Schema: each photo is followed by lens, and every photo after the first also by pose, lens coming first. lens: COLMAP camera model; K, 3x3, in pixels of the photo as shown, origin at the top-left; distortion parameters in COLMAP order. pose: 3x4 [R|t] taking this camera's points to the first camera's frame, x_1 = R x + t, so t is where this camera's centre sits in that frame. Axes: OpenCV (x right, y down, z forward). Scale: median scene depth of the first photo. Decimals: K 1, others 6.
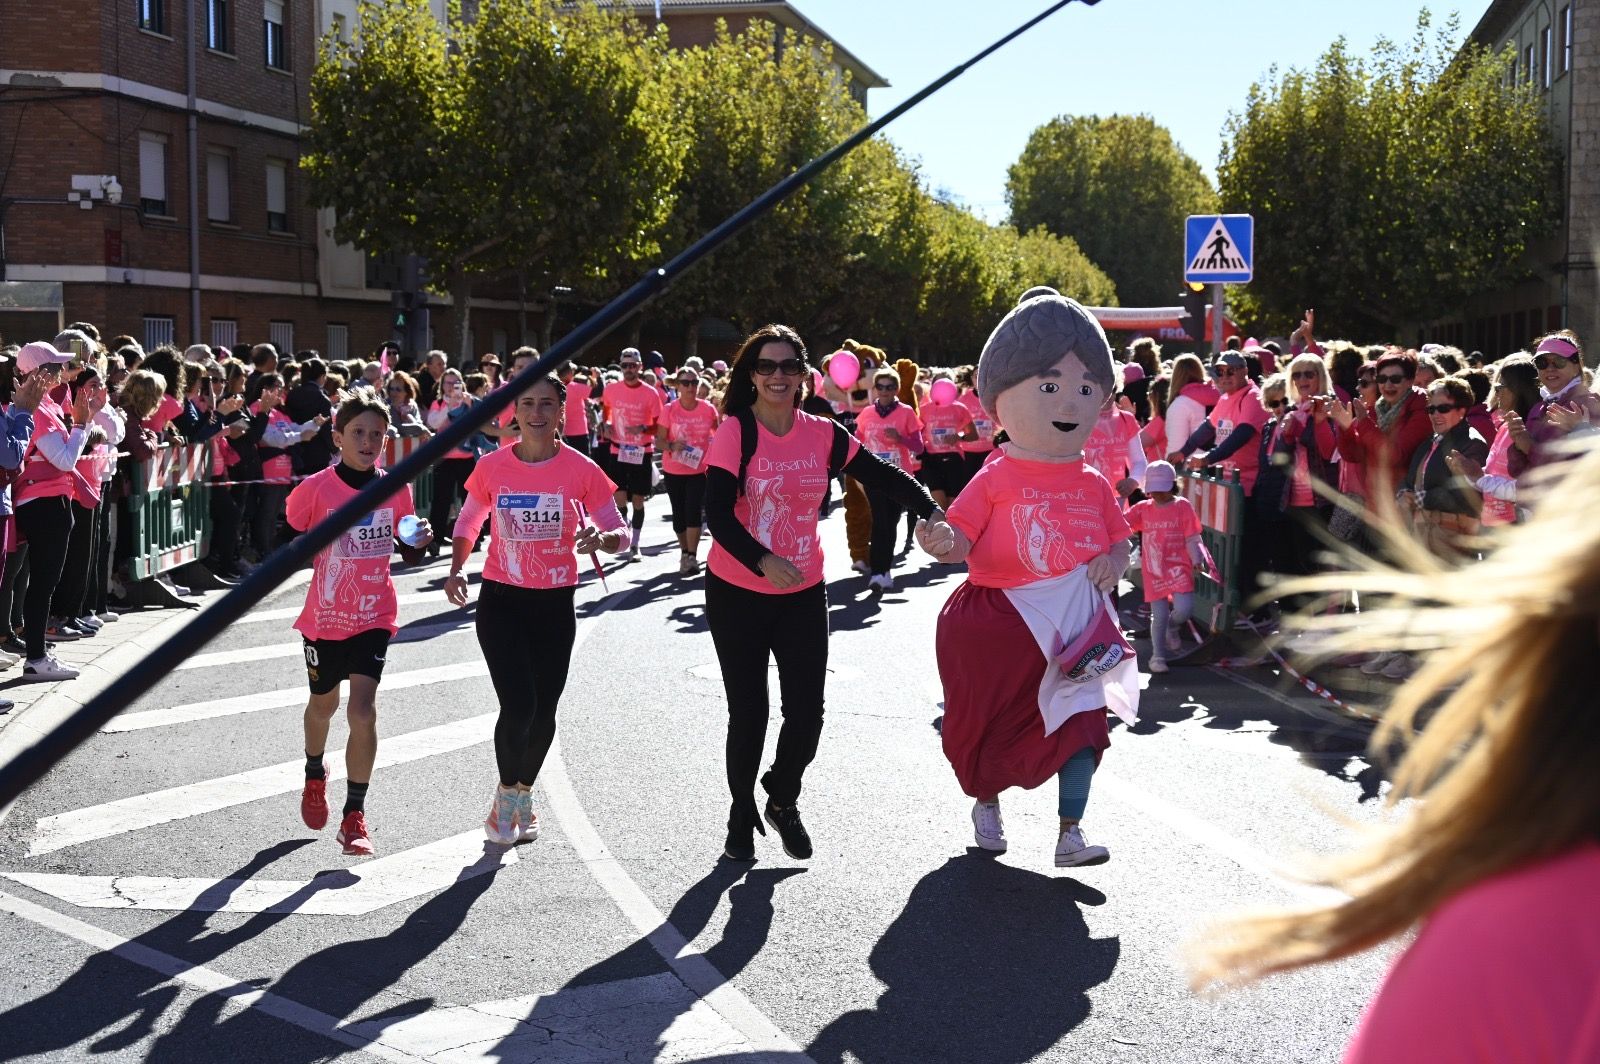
lens RADIAL K [[2177.0, 0, 800.0], [0, 2177.0, 532.0], [0, 0, 1]] dist [0.001019, -0.045669]
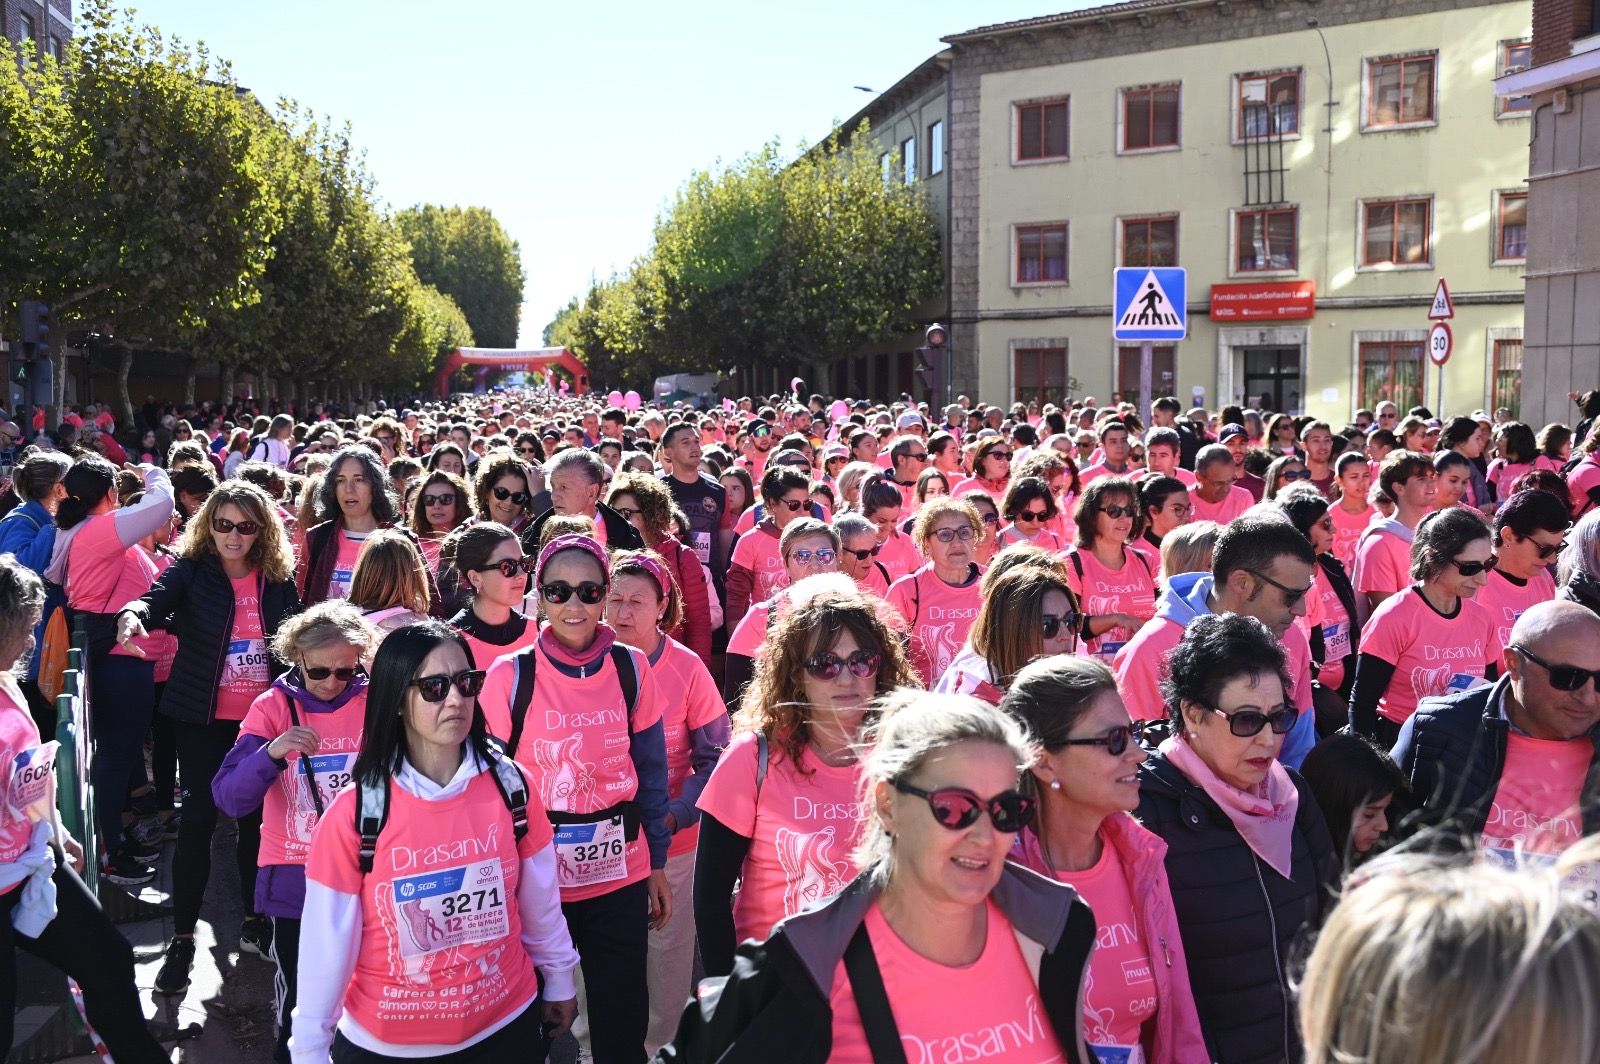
lens RADIAL K [[1524.1, 0, 800.0], [0, 1524.1, 532.0], [0, 0, 1]] dist [-0.001105, 0.000958]
pose [[0.928875, -0.043617, 0.367815, -0.095702], [0.036881, 0.998999, 0.025326, -0.028060], [-0.368551, -0.009960, 0.929554, 0.230627]]
